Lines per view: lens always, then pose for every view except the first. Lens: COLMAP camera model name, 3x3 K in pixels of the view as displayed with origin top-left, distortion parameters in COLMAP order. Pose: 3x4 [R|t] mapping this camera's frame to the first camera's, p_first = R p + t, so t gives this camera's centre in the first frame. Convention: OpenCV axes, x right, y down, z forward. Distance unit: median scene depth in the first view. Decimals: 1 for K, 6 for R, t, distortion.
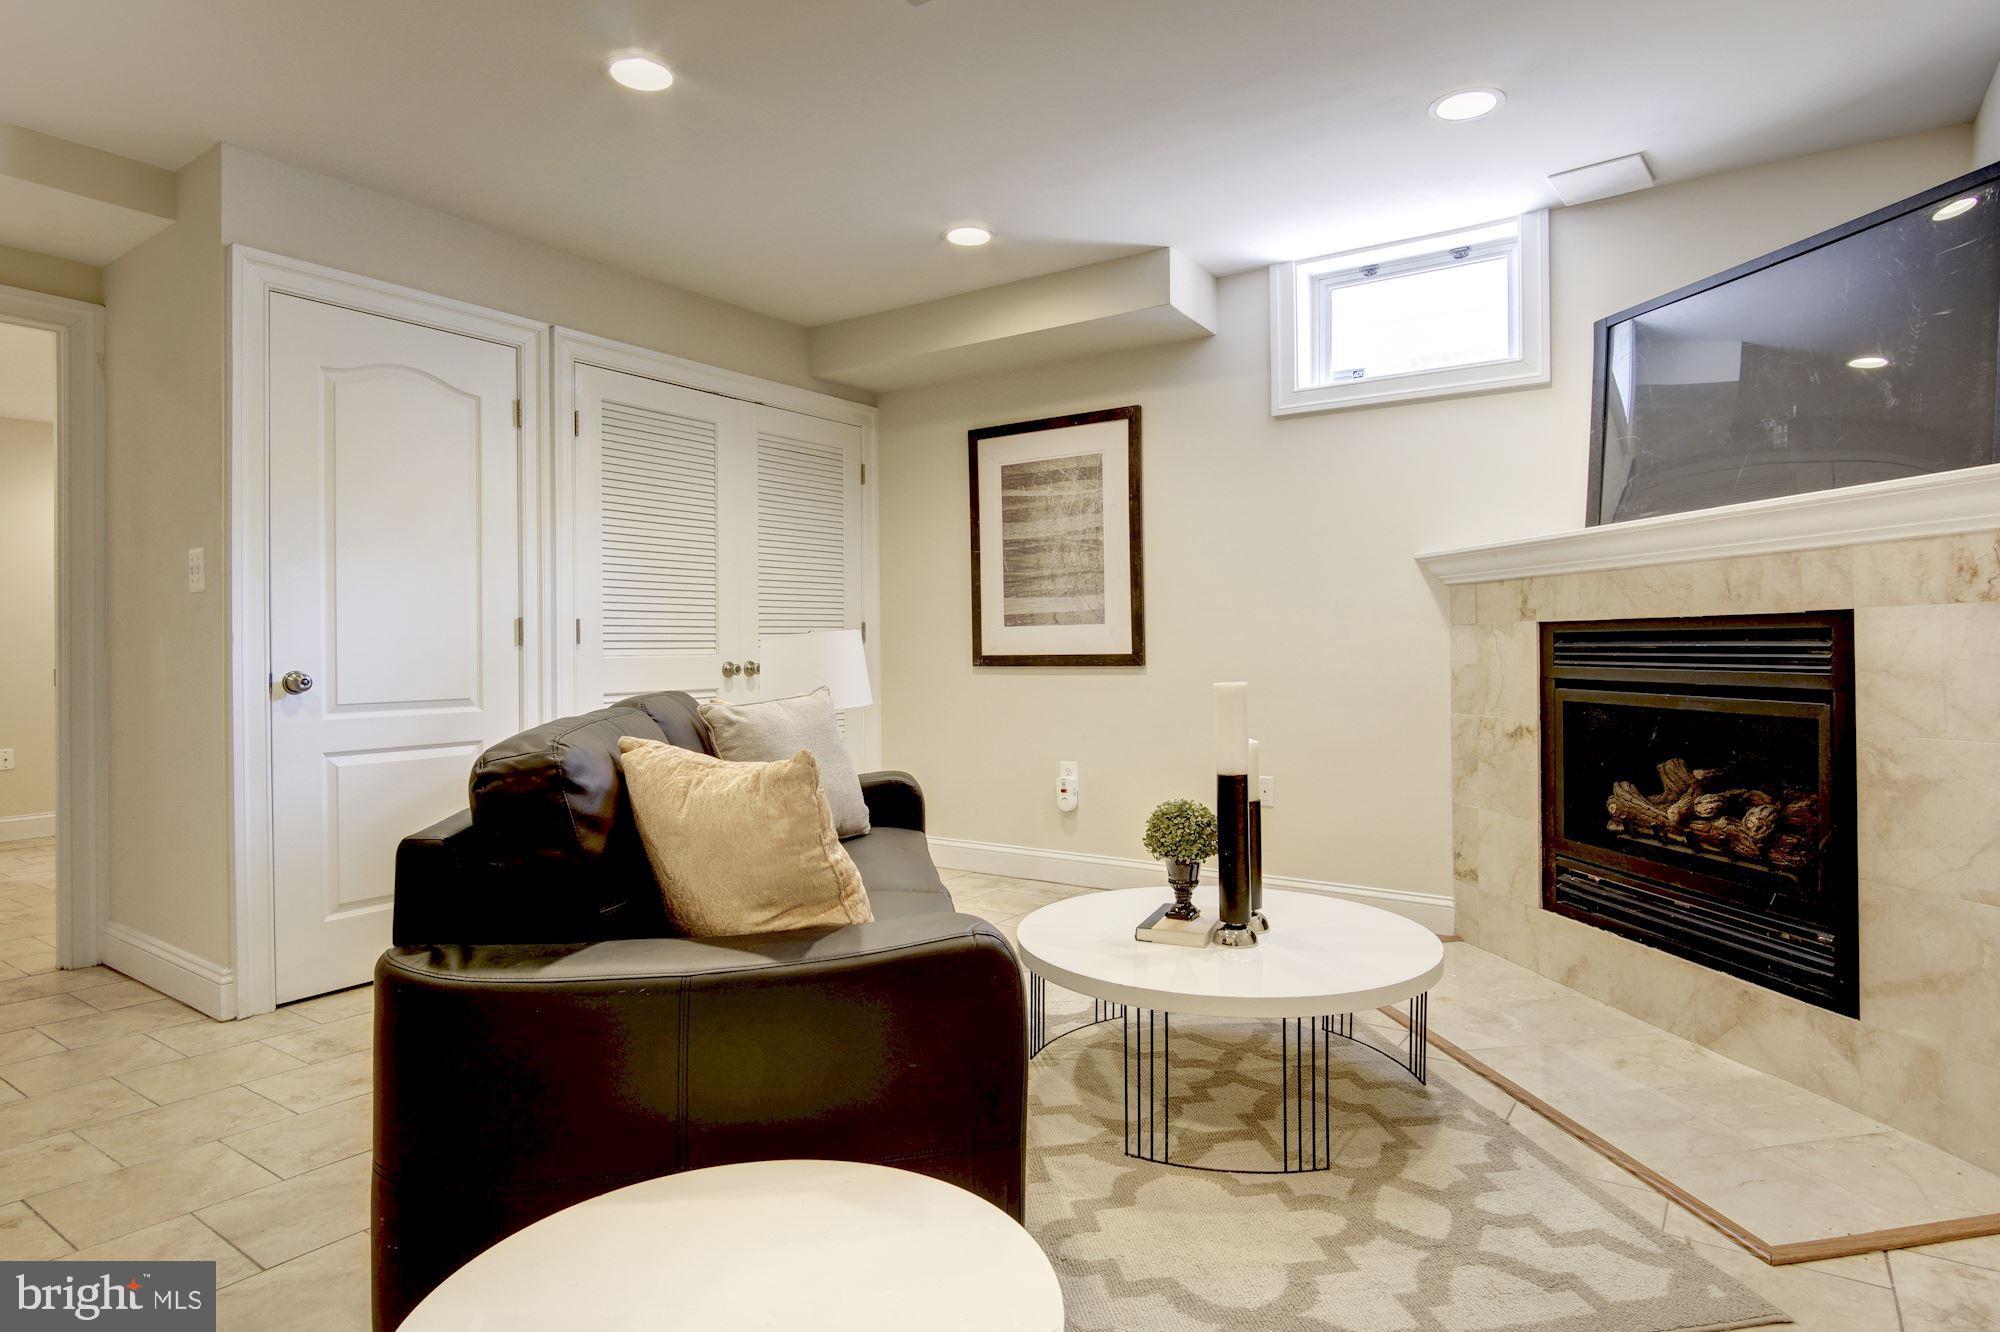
lens RADIAL K [[1089.0, 0, 996.0], [0, 1089.0, 653.0], [0, 0, 1]] dist [-0.011493, 0.003904]
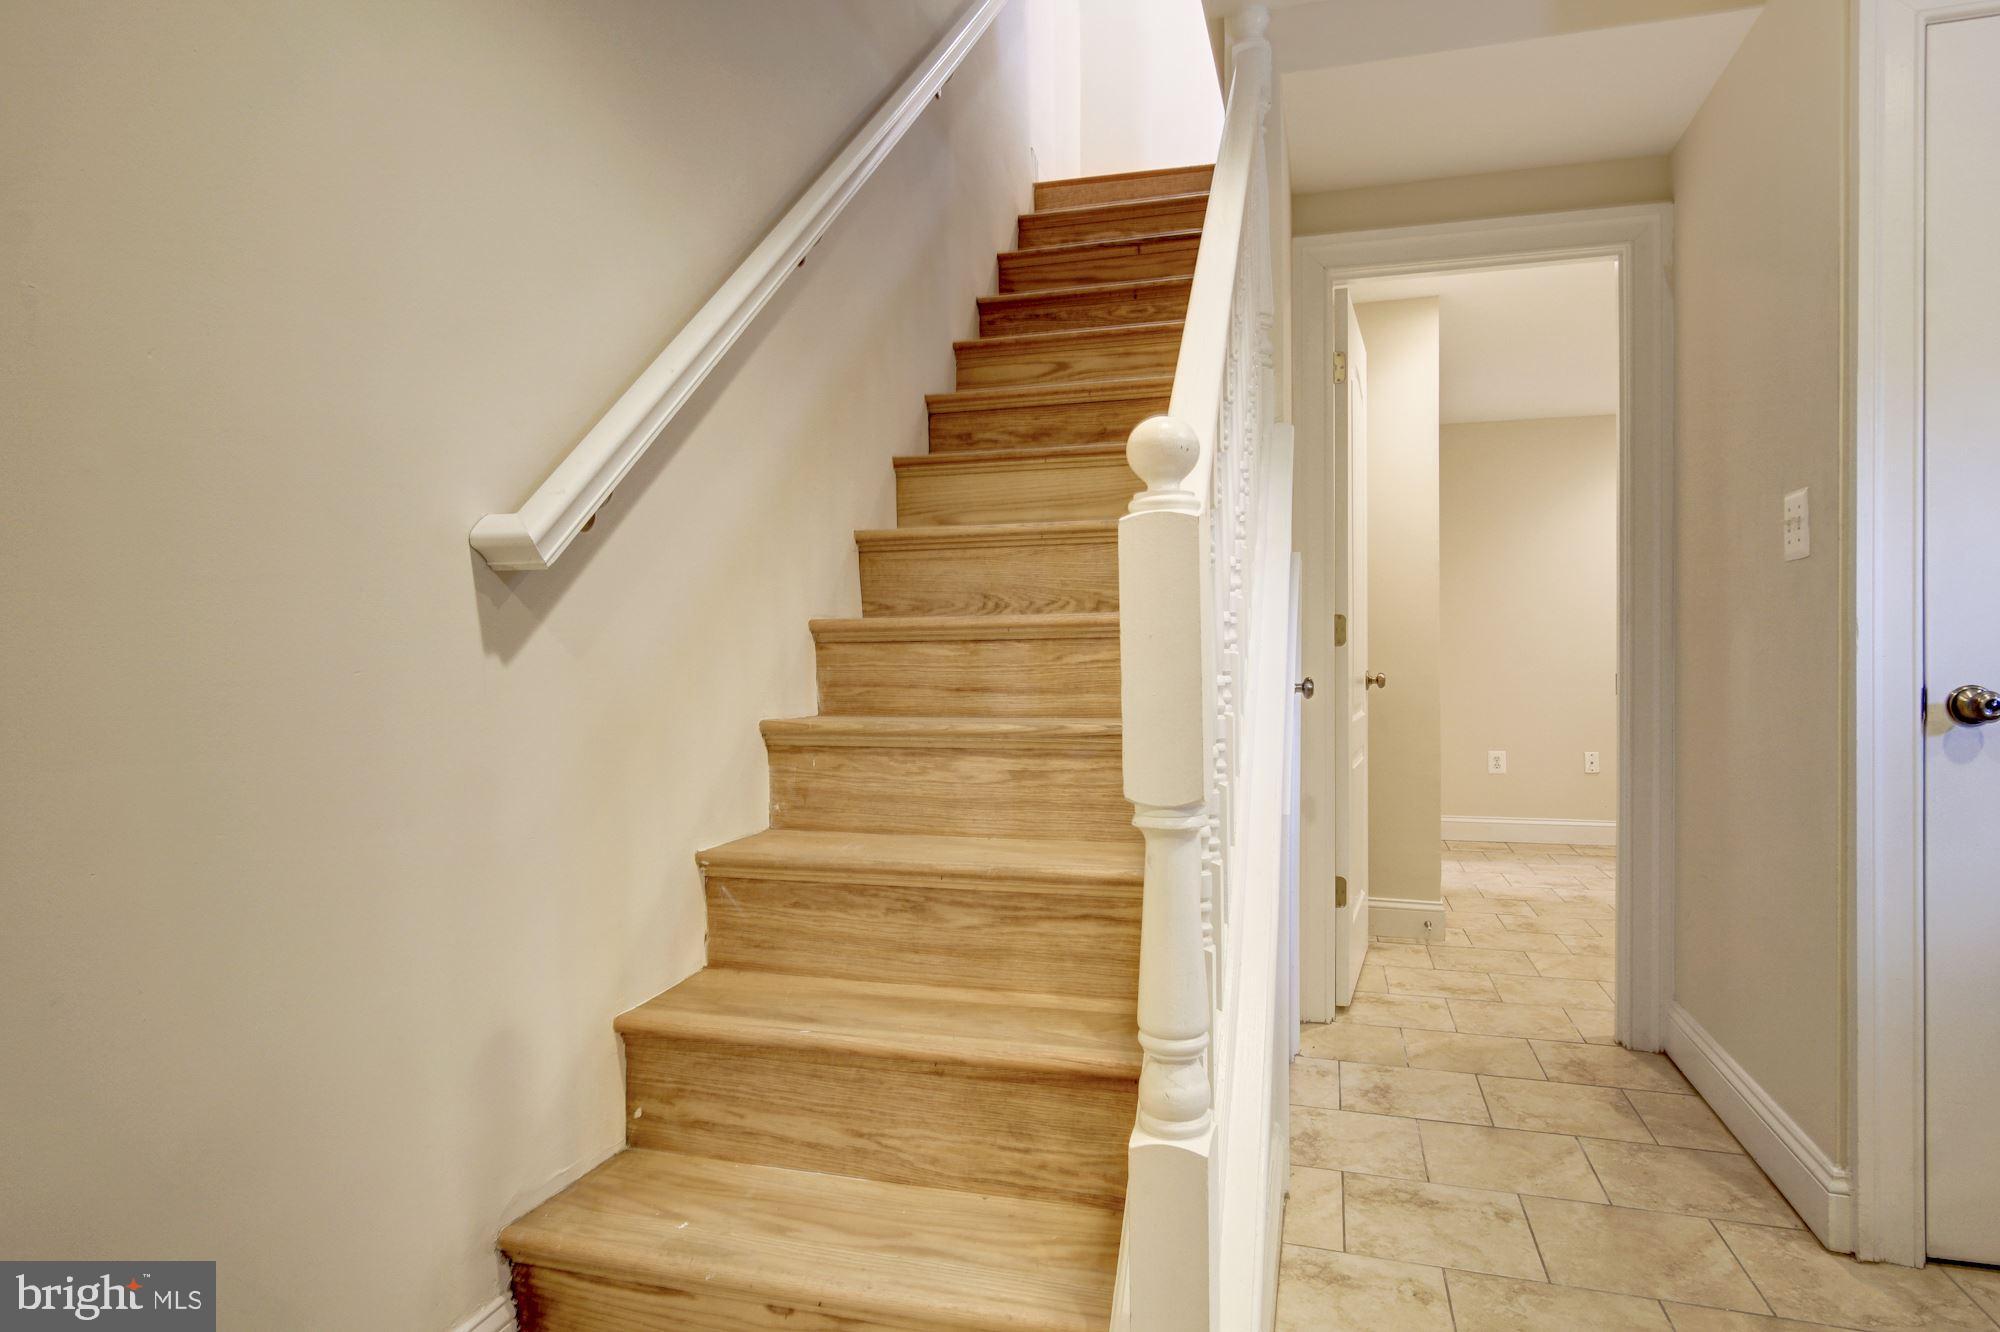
lens RADIAL K [[1089.0, 0, 988.4], [0, 1089.0, 670.3], [0, 0, 1]] dist [-0.011493, 0.003904]
pose [[0.300982, 0.012852, -0.953543, -0.246008], [0.002095, 0.999898, 0.014138, 0.000258], [0.953627, -0.006253, 0.300925, 0.320072]]
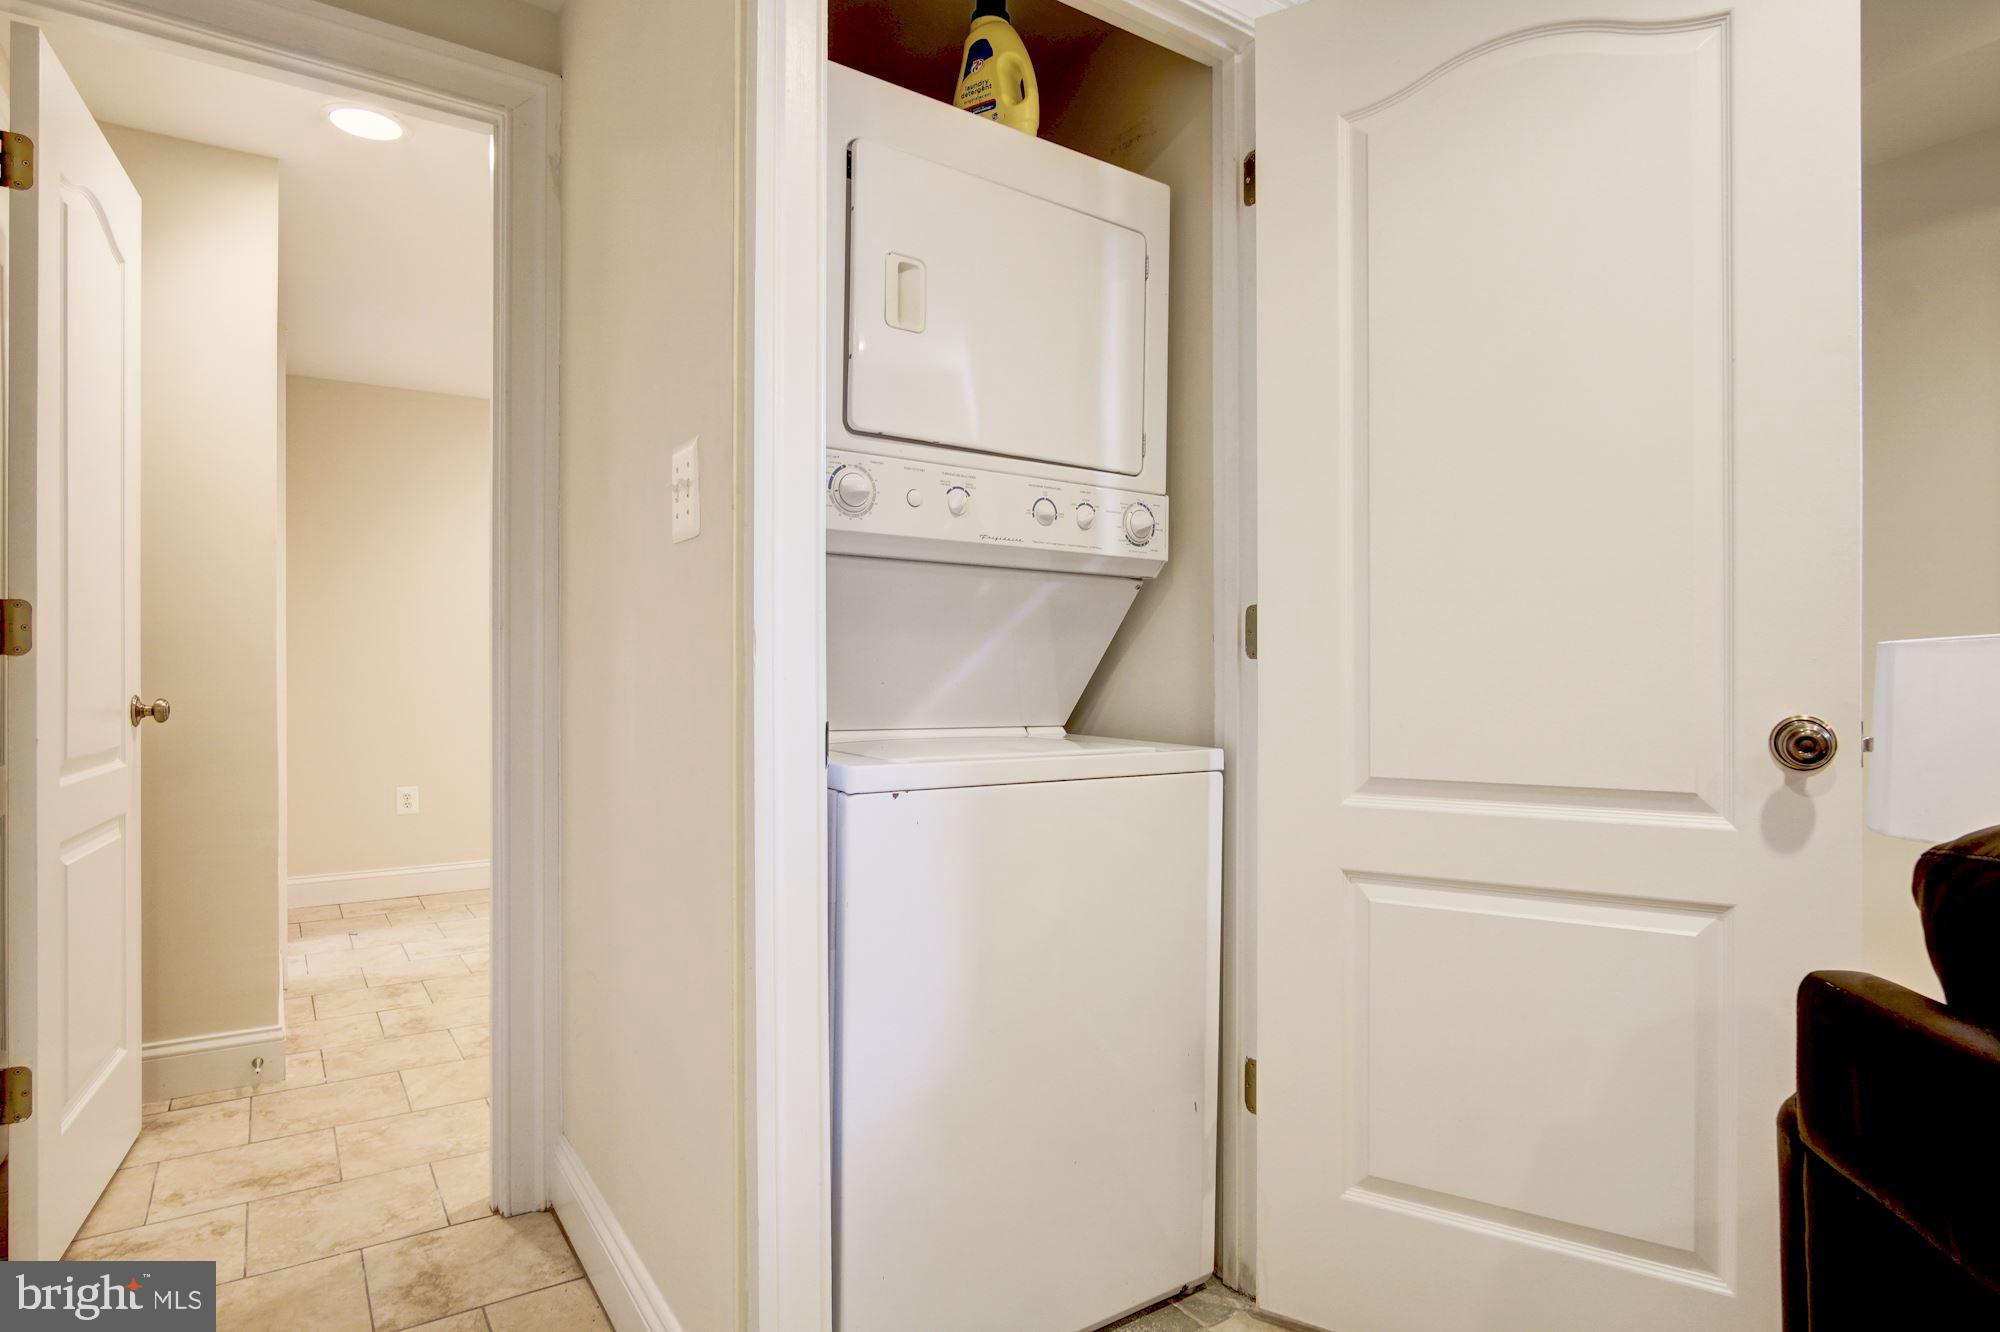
lens RADIAL K [[1089.0, 0, 989.7], [0, 1089.0, 667.5], [0, 0, 1]] dist [-0.011493, 0.003904]
pose [[0.929208, 0.002522, -0.369548, -0.415656], [-0.003521, 0.999992, -0.002030, -0.001898], [0.369539, 0.003188, 0.929210, 0.575529]]
